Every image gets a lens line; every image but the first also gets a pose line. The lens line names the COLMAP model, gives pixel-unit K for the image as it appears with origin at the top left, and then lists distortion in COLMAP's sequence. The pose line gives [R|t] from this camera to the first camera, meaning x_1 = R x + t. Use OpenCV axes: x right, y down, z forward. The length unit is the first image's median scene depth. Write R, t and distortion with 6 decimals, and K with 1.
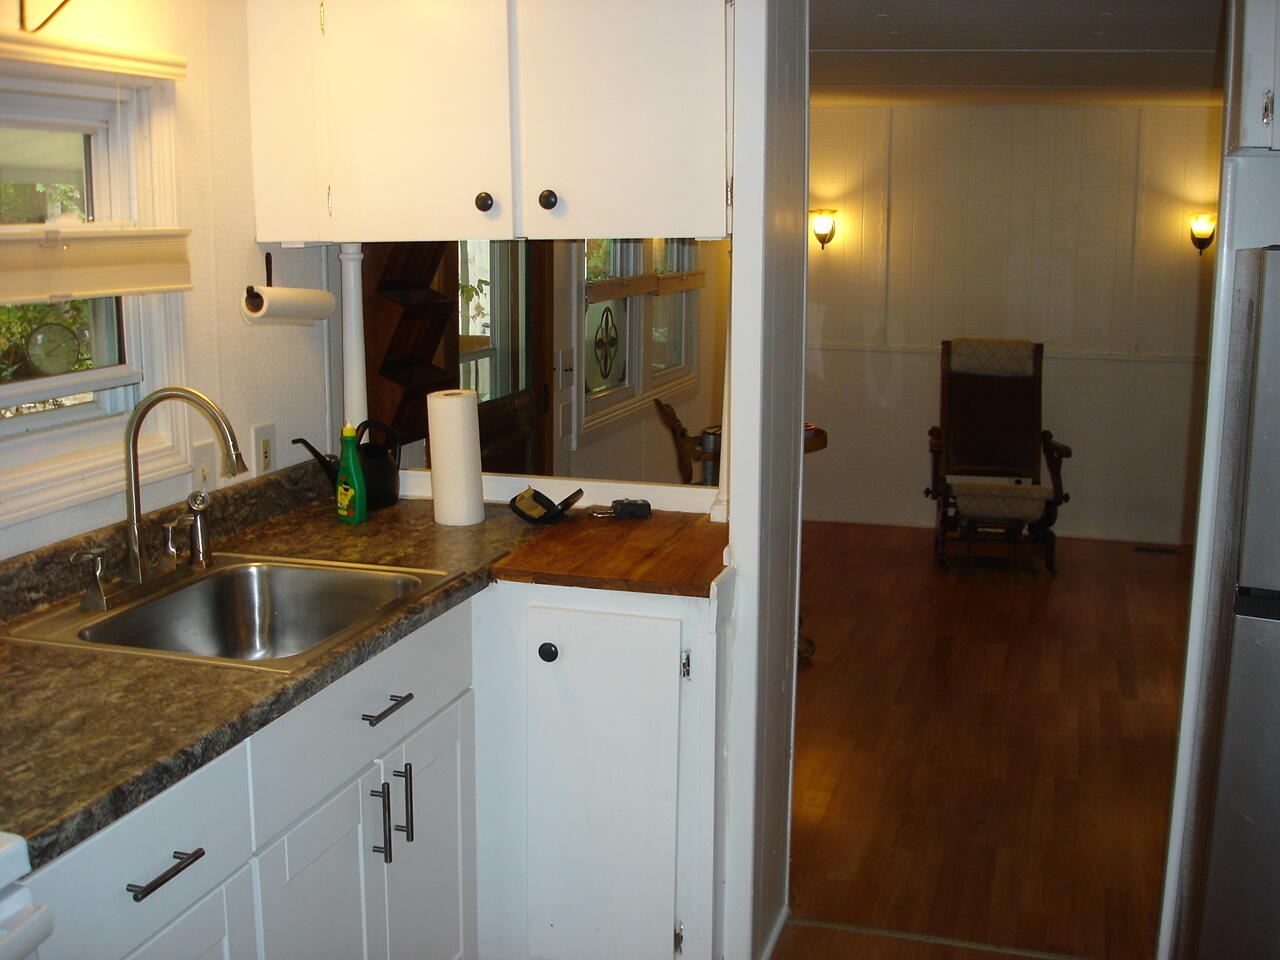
lens RADIAL K [[1433.8, 0, 631.6], [0, 1433.8, 483.2], [0, 0, 1]] dist [-0.072814, -0.109790]
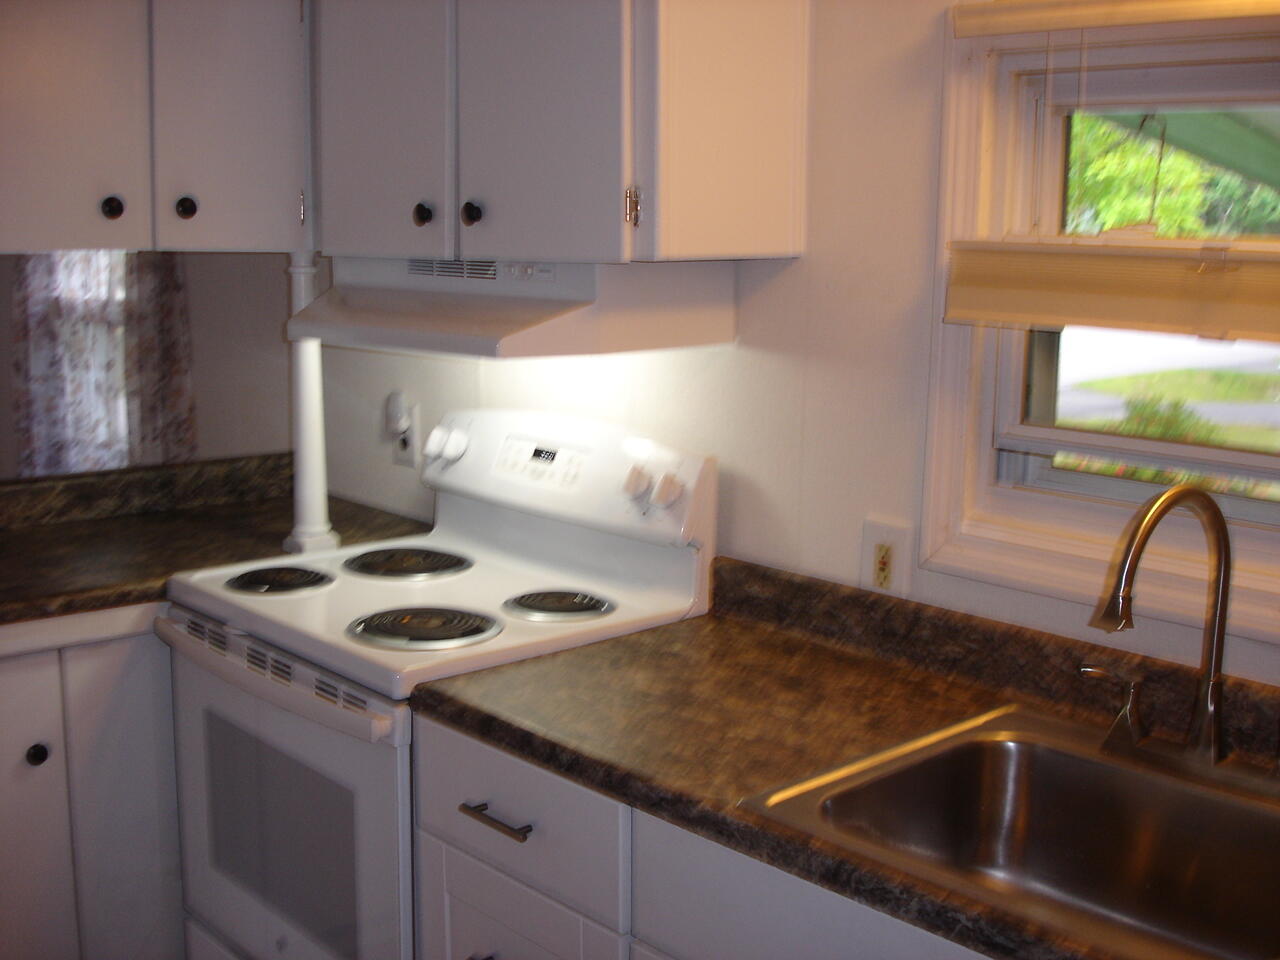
lens RADIAL K [[1433.8, 0, 631.6], [0, 1433.8, 483.2], [0, 0, 1]] dist [-0.072814, -0.109790]
pose [[-0.505803, 0.148570, -0.849759, 0.165226], [-0.168352, 0.949116, 0.266150, -0.090037], [0.846062, 0.277678, -0.455054, 0.483843]]
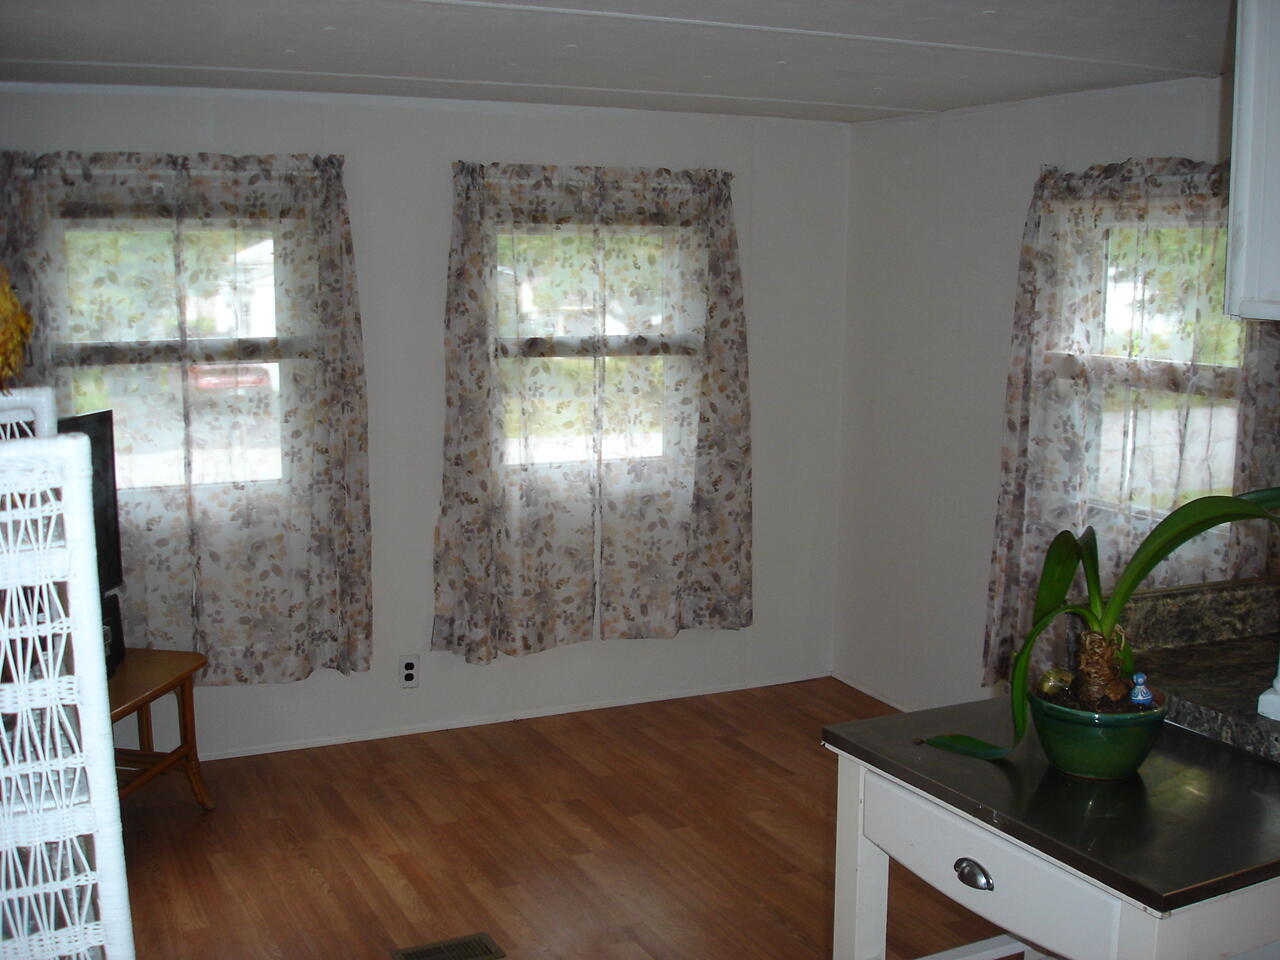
lens RADIAL K [[1433.8, 0, 631.6], [0, 1433.8, 483.2], [0, 0, 1]] dist [-0.072814, -0.109790]
pose [[-0.727781, 0.097158, -0.678893, 0.338945], [-0.136988, 0.949370, 0.282719, -0.039545], [0.671989, 0.298758, -0.677624, 0.185822]]
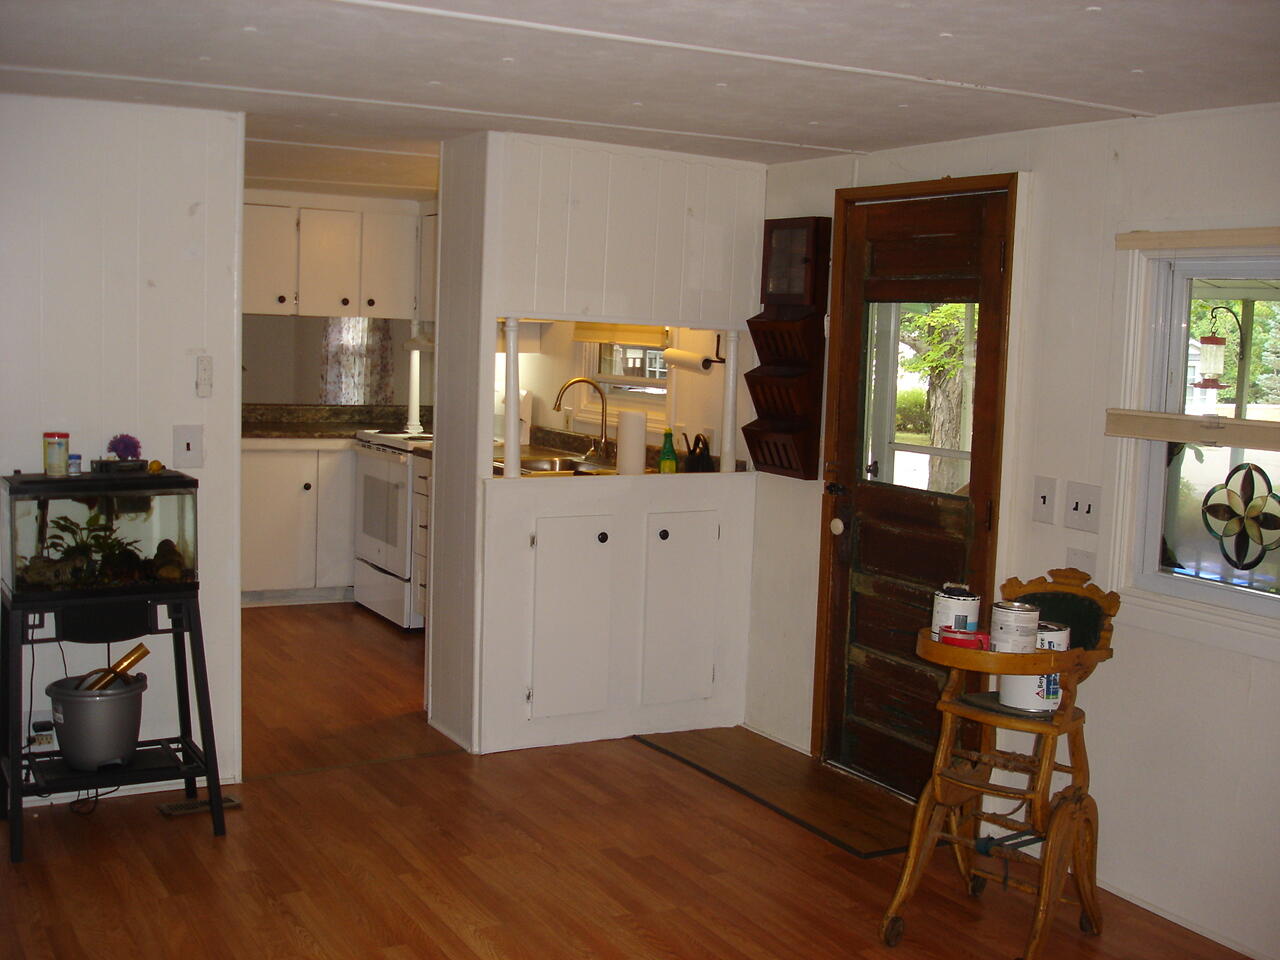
lens RADIAL K [[1435.5, 0, 640.0], [0, 1435.5, 480.0], [0, 0, 1]] dist [-0.014362, -0.014339]
pose [[-0.680888, 0.056830, -0.730179, 0.669529], [-0.166001, 0.959063, 0.229439, -0.223336], [0.713326, 0.277432, -0.643581, 1.241735]]
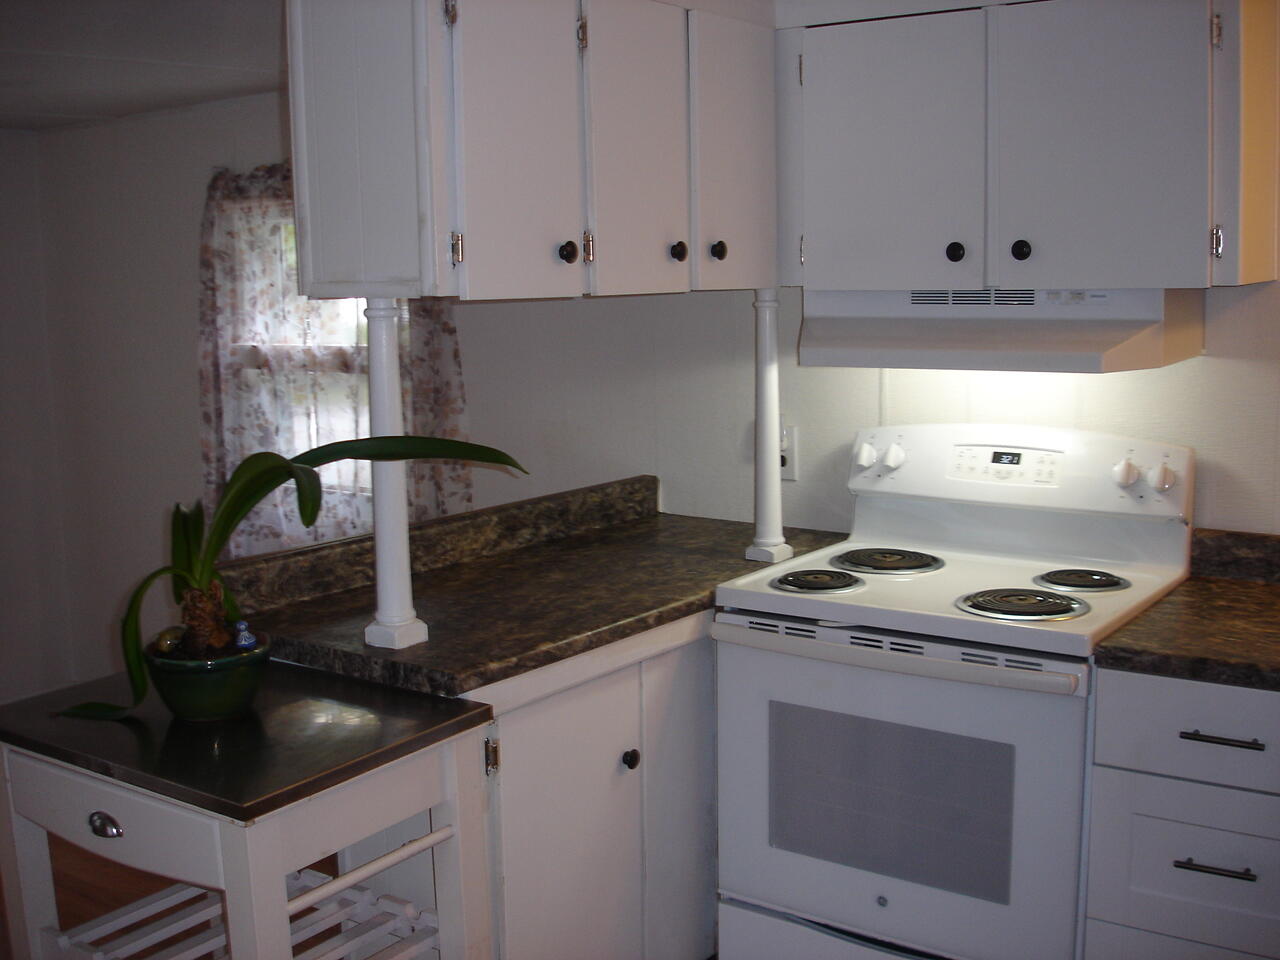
lens RADIAL K [[1433.8, 0, 631.6], [0, 1433.8, 483.2], [0, 0, 1]] dist [-0.072814, -0.109790]
pose [[-0.319530, 0.151630, -0.935366, 0.341144], [-0.155354, 0.965374, 0.209565, -0.049150], [0.934754, 0.212275, -0.284910, 0.255367]]
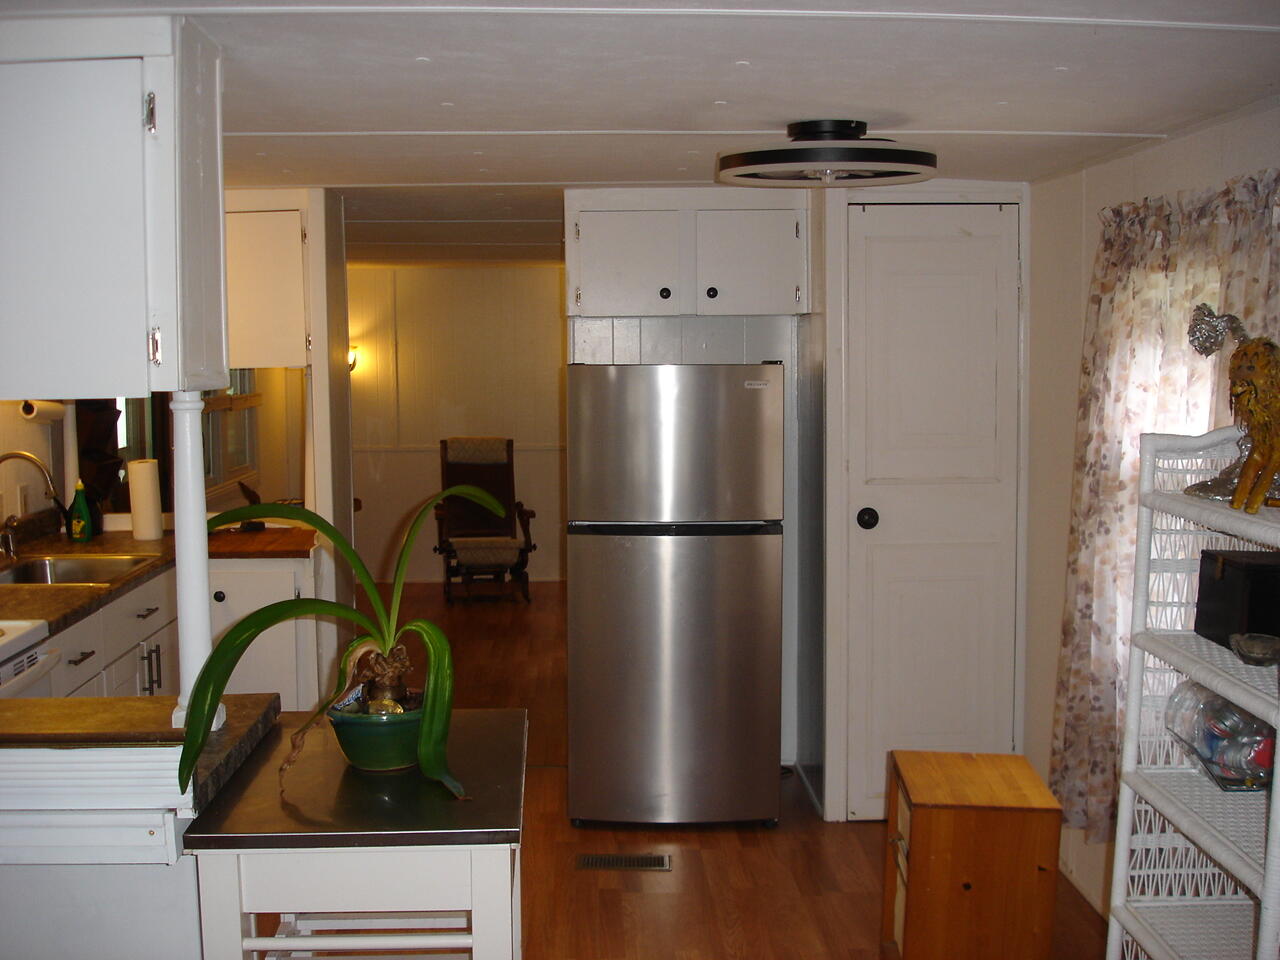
lens RADIAL K [[1433.8, 0, 631.6], [0, 1433.8, 483.2], [0, 0, 1]] dist [-0.072814, -0.109790]
pose [[0.944038, -0.040503, 0.327339, -0.074215], [0.069580, 0.994553, -0.077606, 0.075278], [-0.322413, 0.096039, 0.941715, -0.429191]]
